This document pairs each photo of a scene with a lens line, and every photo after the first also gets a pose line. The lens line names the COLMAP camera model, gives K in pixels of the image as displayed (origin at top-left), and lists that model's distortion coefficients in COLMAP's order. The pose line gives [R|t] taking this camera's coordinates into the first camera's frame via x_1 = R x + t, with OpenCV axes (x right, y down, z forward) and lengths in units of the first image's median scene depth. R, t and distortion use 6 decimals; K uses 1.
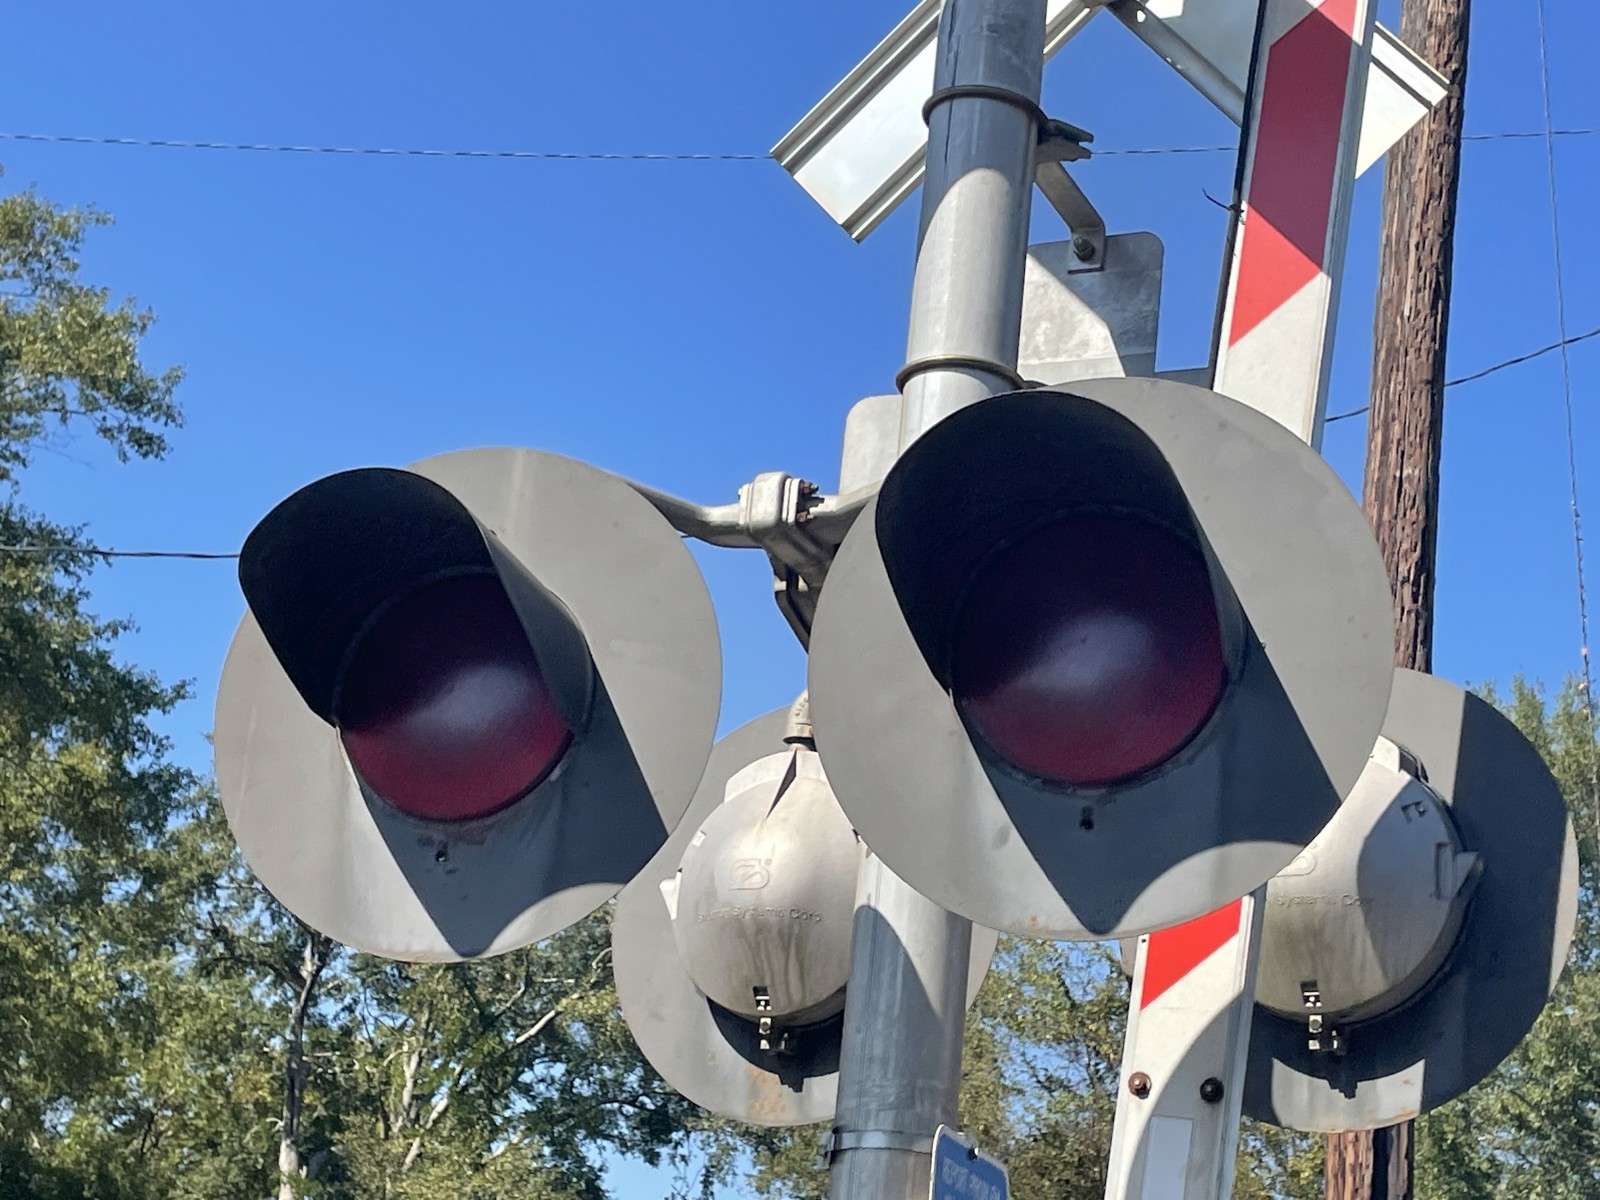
lens RADIAL K [[3056.6, 0, 800.0], [0, 3056.6, 600.0], [0, 0, 1]] dist [0.124494, 0.217306]
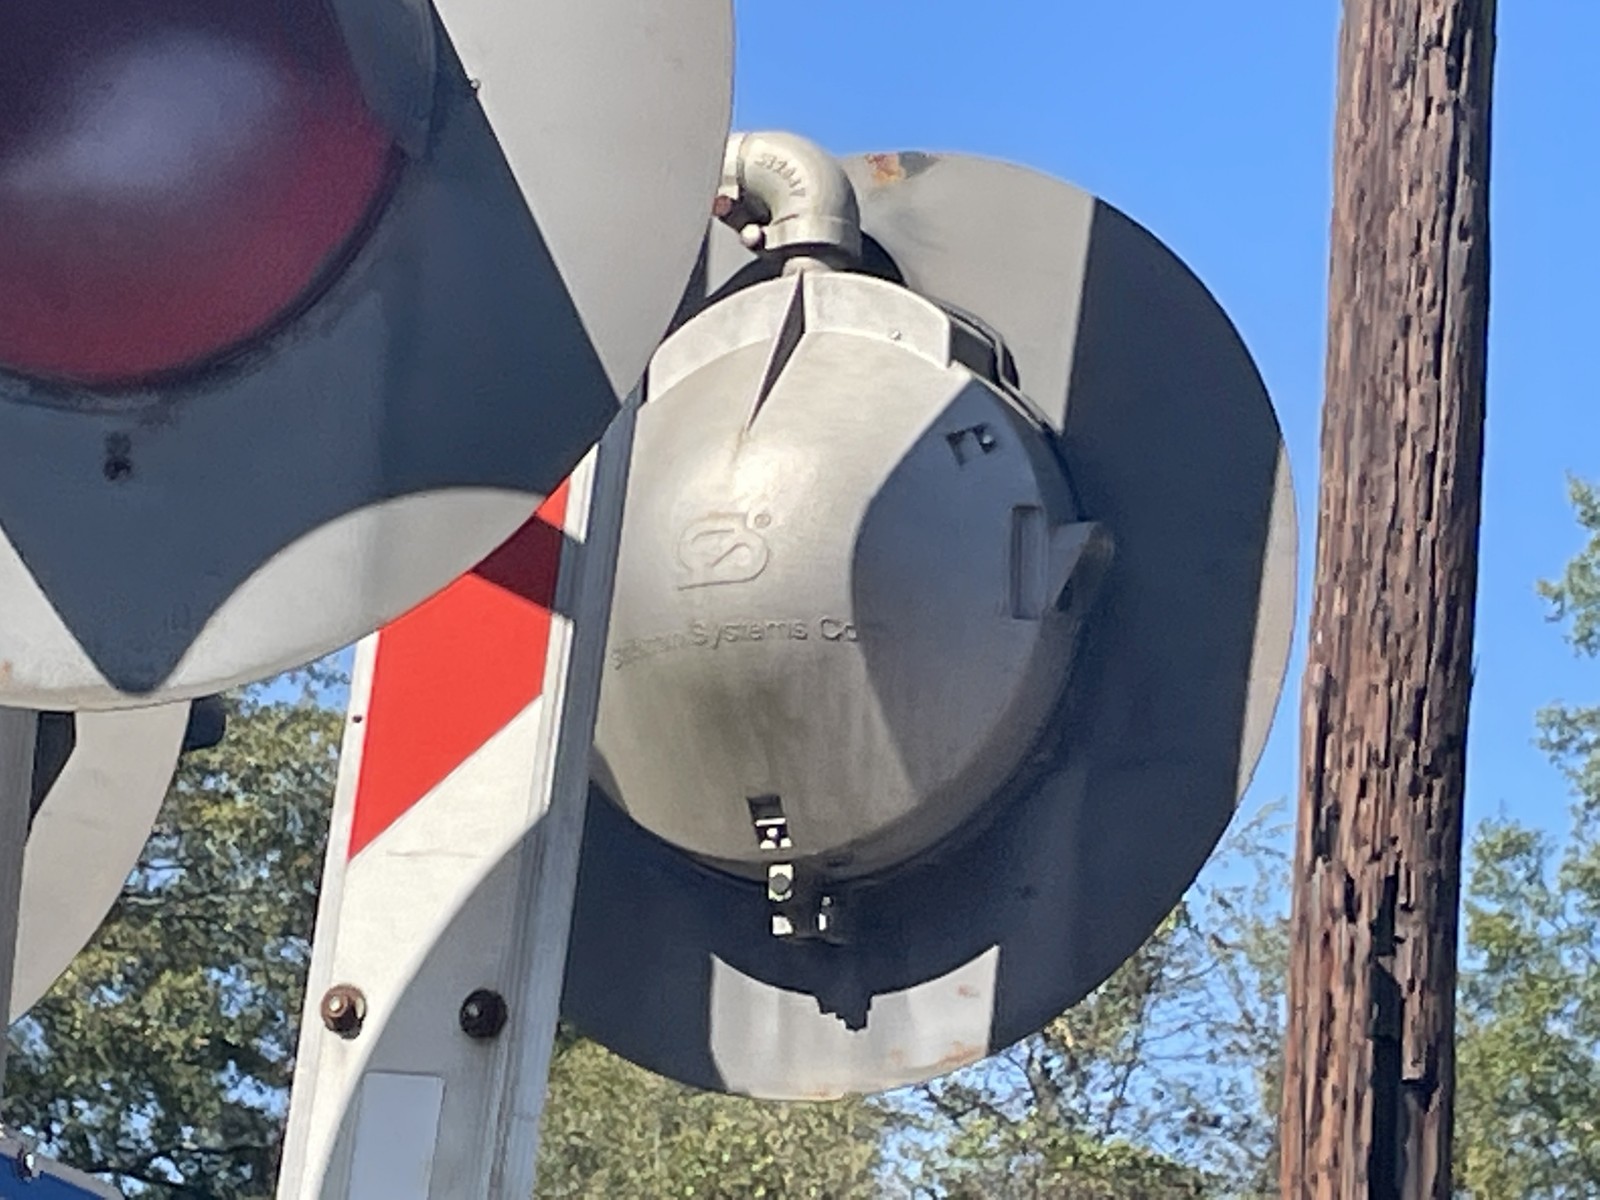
lens RADIAL K [[6128.1, 0, 800.0], [0, 6128.1, 600.0], [0, 0, 1]] dist [0.211371, 4.732925]
pose [[0.998831, -0.031050, 0.037046, 0.135167], [0.028364, 0.997076, 0.070957, 0.023406], [-0.039140, -0.069824, 0.996791, 0.027455]]
